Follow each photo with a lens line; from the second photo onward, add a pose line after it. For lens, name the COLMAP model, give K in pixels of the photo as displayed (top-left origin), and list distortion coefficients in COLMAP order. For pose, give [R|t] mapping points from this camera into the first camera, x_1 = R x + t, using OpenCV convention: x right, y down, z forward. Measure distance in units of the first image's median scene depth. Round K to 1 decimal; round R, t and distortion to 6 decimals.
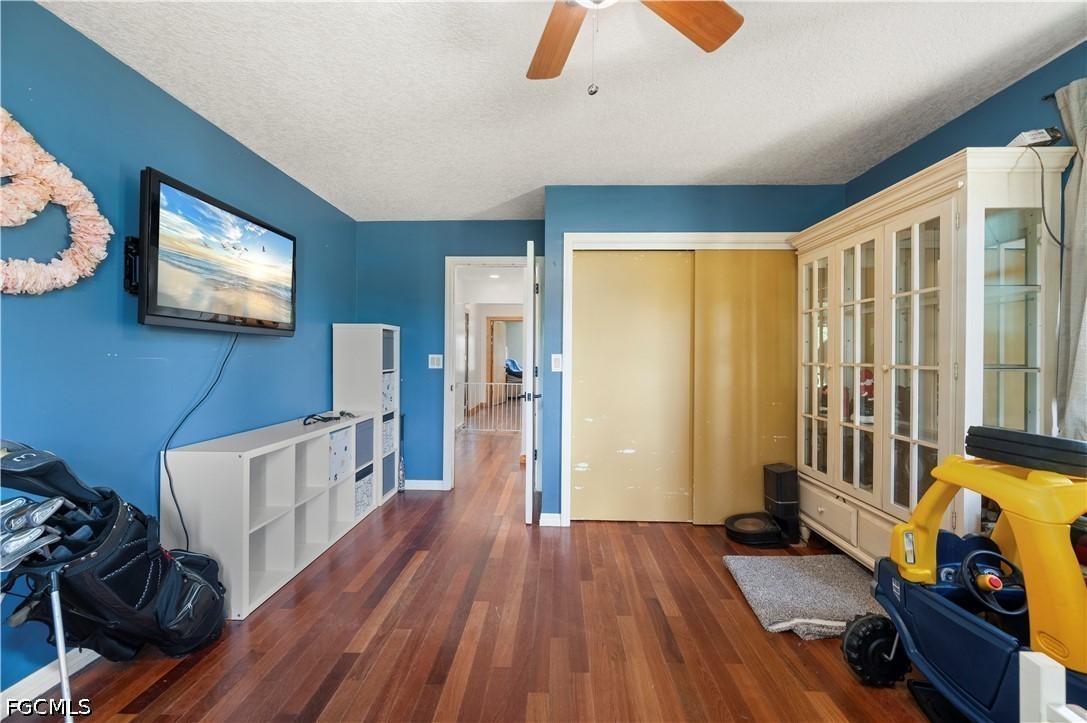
lens RADIAL K [[437.9, 0, 545.2], [0, 437.9, 359.3], [0, 0, 1]] dist [-0.000035, 0.000346]
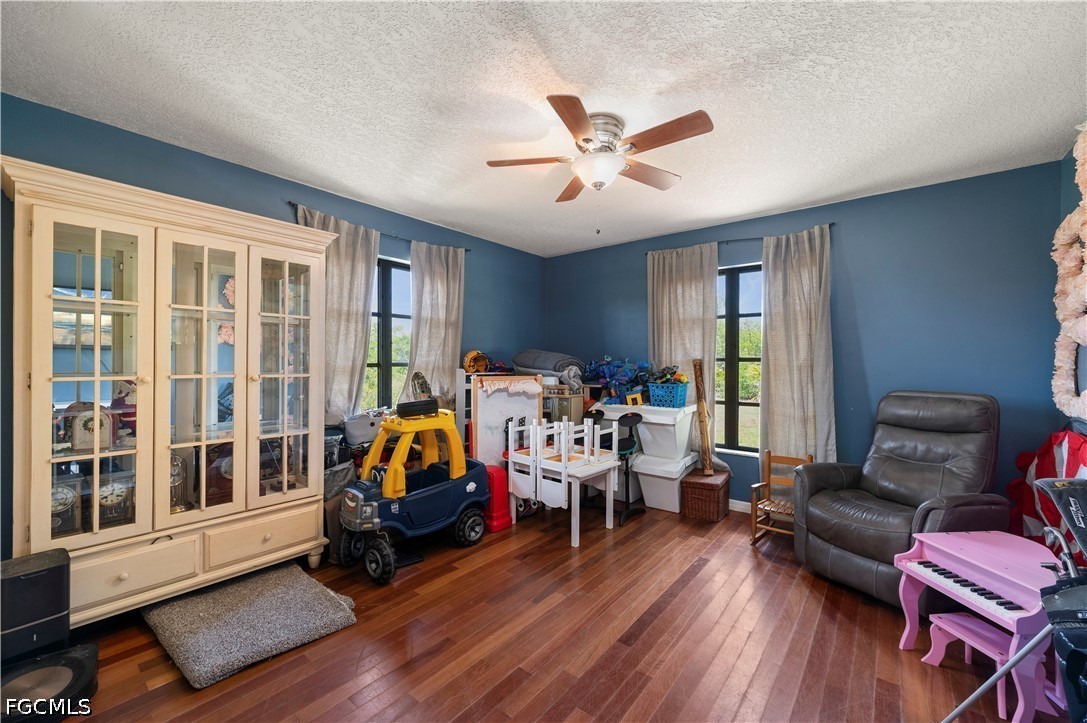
lens RADIAL K [[437.9, 0, 545.2], [0, 437.9, 359.3], [0, 0, 1]] dist [-0.000035, 0.000346]
pose [[-0.799148, -0.009916, 0.601052, -0.439497], [-0.009987, 0.999945, 0.003218, -0.034440], [-0.601051, -0.003431, -0.799203, 1.357747]]
